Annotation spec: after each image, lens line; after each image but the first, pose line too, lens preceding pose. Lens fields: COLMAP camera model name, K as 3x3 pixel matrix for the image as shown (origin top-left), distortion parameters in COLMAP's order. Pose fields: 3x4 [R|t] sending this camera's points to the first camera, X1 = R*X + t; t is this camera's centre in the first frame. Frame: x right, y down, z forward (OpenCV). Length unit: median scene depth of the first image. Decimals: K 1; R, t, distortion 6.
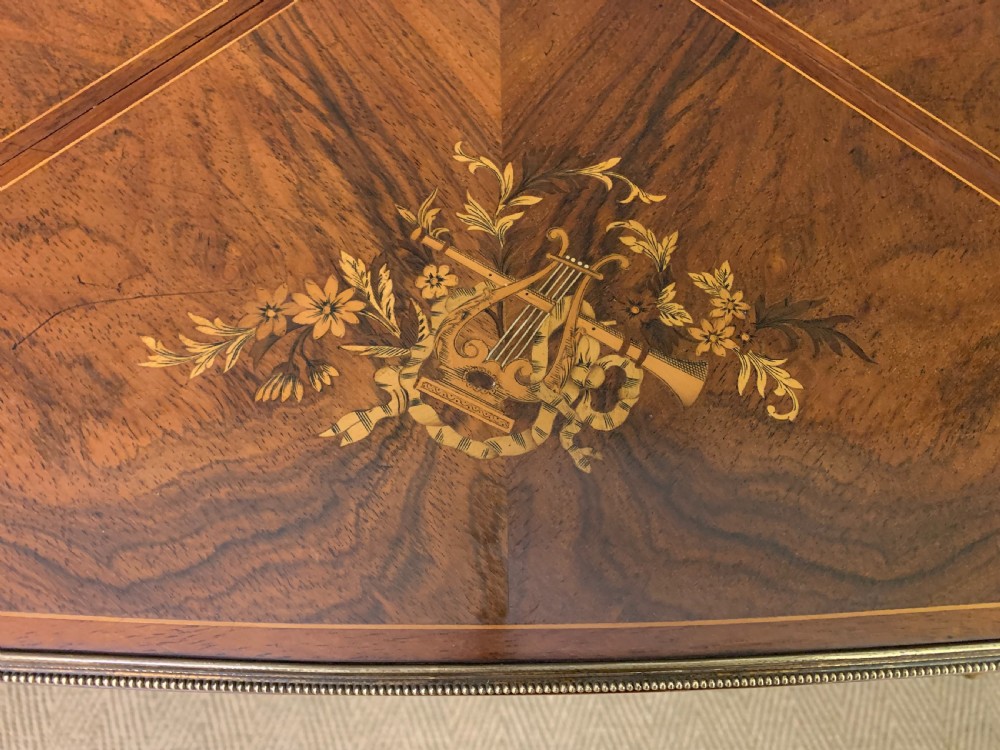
lens RADIAL K [[775.4, 0, 503.8], [0, 775.4, 379.7], [0, 0, 1]] dist [0.006583, -0.002890]
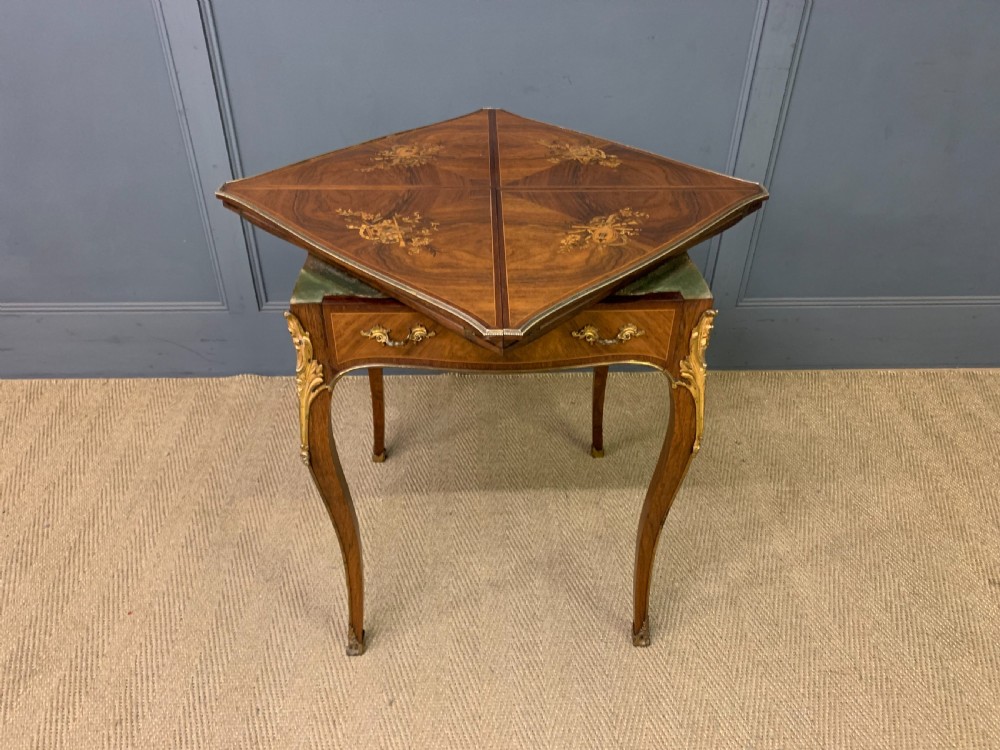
lens RADIAL K [[760.2, 0, 500.1], [0, 760.2, 380.9], [0, 0, 1]] dist [0.009877, -0.001322]
pose [[0.999801, -0.018690, 0.007022, -0.084584], [0.019671, 0.861952, -0.506608, 3.757928], [0.003416, 0.506646, 0.862148, -2.817106]]
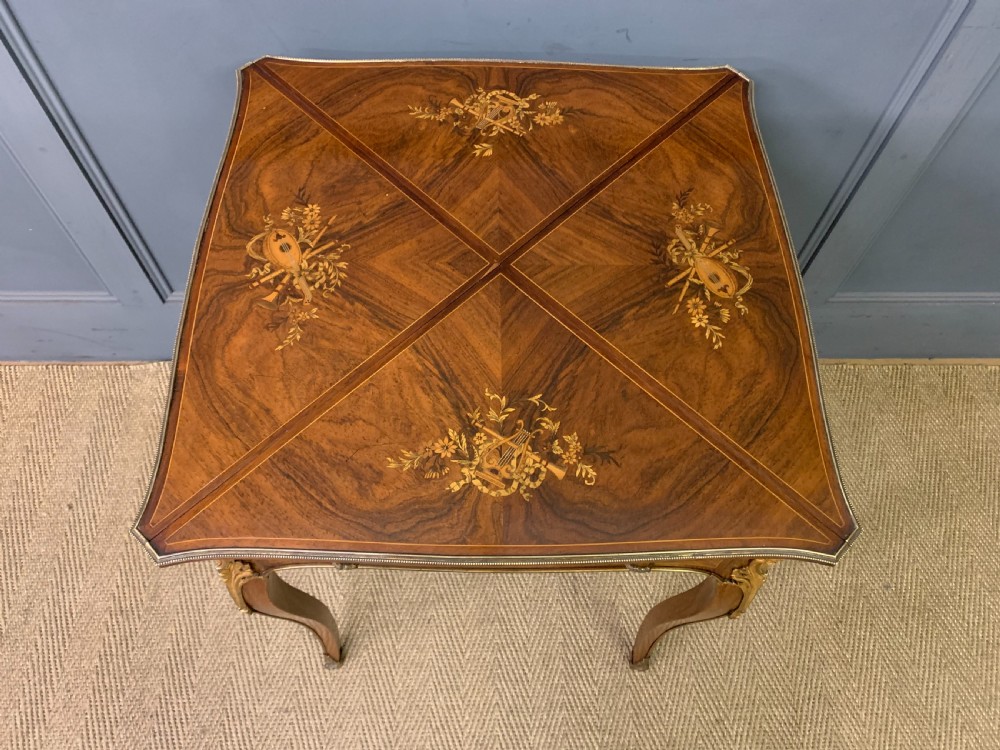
lens RADIAL K [[761.8, 0, 502.8], [0, 761.8, 372.4], [0, 0, 1]] dist [0.013142, -0.002695]
pose [[0.999955, 0.005453, 0.007779, -0.021655], [-0.004650, 0.994998, -0.099788, -0.085674], [-0.008285, 0.099747, 0.994978, -1.971728]]
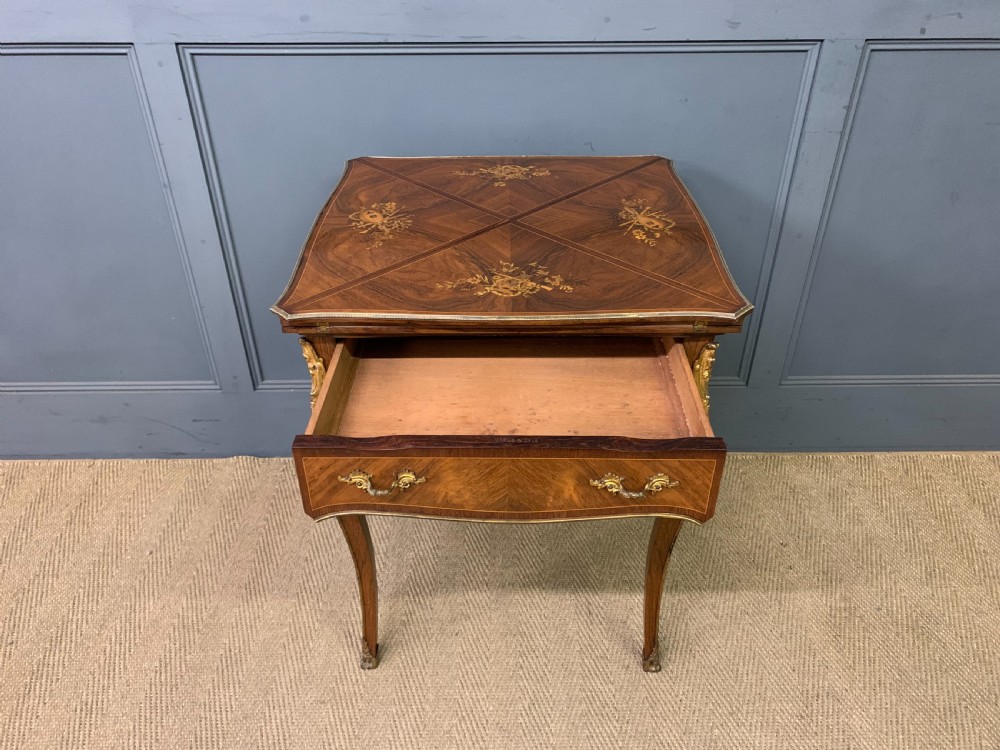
lens RADIAL K [[761.7, 0, 500.0], [0, 761.7, 375.0], [0, 0, 1]] dist [0.008210, 0.001662]
pose [[0.999400, -0.015937, -0.030759, 0.063579], [-0.002817, 0.847579, -0.530662, 2.750941], [0.034527, 0.530430, 0.847025, -2.526553]]
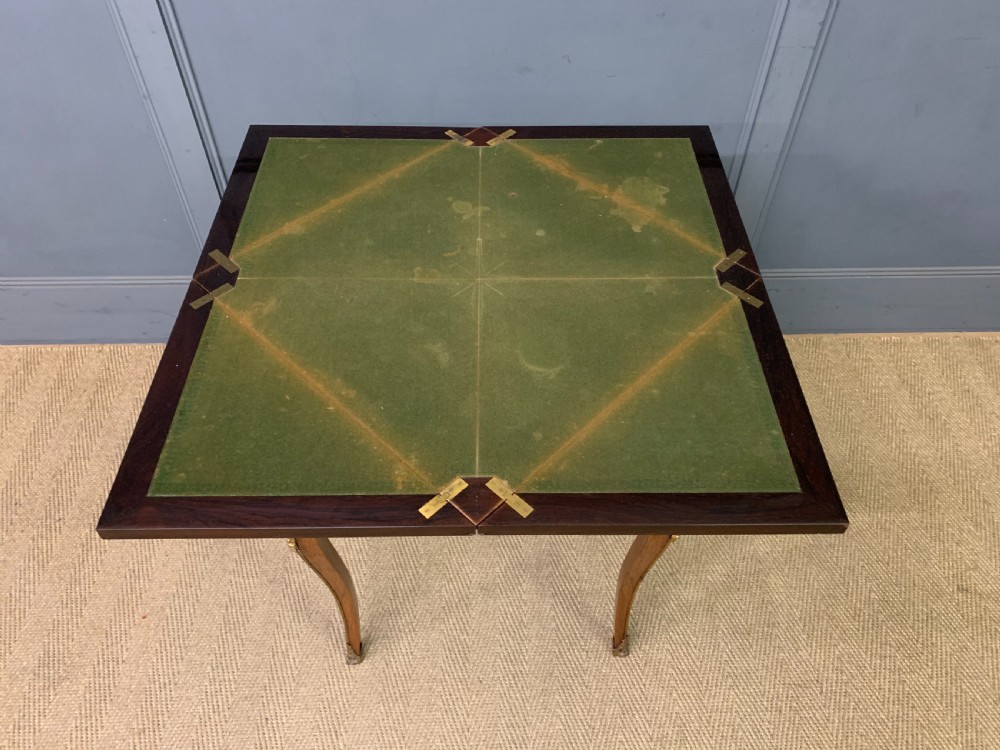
lens RADIAL K [[760.5, 0, 500.0], [0, 760.5, 375.0], [0, 0, 1]] dist [0.008366, 0.003519]
pose [[0.999840, -0.013663, -0.011578, 0.123915], [0.009545, 0.953571, -0.301017, 2.203923], [0.015153, 0.300858, 0.953549, -3.458792]]
